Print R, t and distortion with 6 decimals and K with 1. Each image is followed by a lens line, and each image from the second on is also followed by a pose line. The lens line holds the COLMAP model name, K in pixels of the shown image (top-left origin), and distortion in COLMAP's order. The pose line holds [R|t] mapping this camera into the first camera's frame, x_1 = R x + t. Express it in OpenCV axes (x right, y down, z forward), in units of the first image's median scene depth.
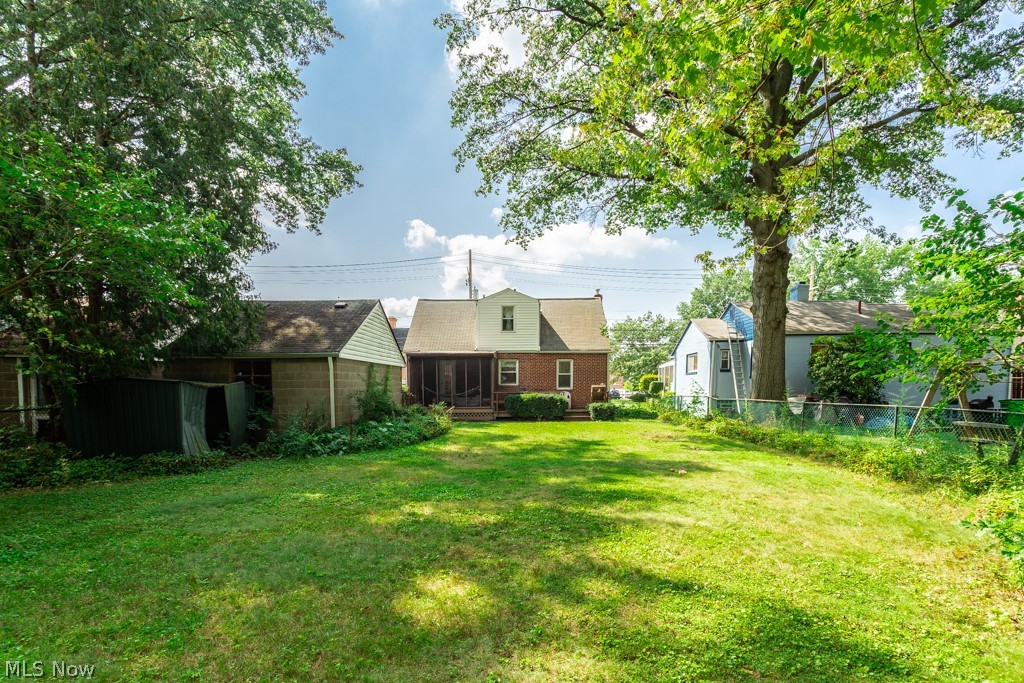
lens RADIAL K [[521.7, 0, 512.0], [0, 521.7, 429.3], [0, 0, 1]] dist [-0.000416, 0.000202]
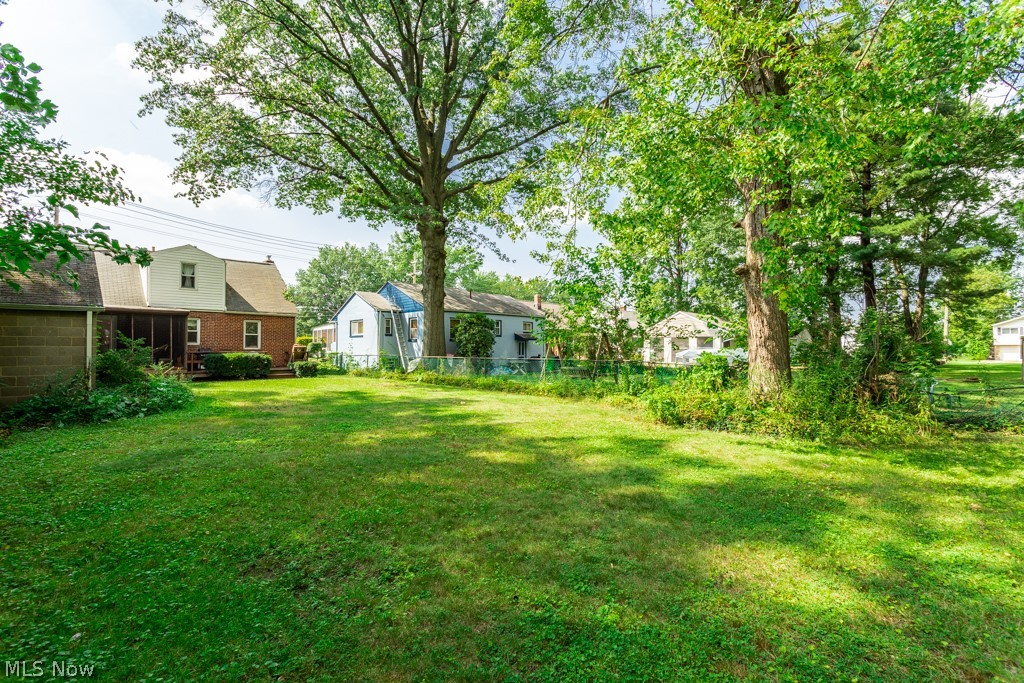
lens RADIAL K [[510.1, 0, 508.9], [0, 510.1, 340.4], [0, 0, 1]] dist [-0.001867, 0.000024]
pose [[0.702357, 0.016621, 0.711630, -0.260008], [0.051634, 0.995904, -0.074222, 0.006996], [-0.709949, 0.088874, 0.698622, -0.064891]]
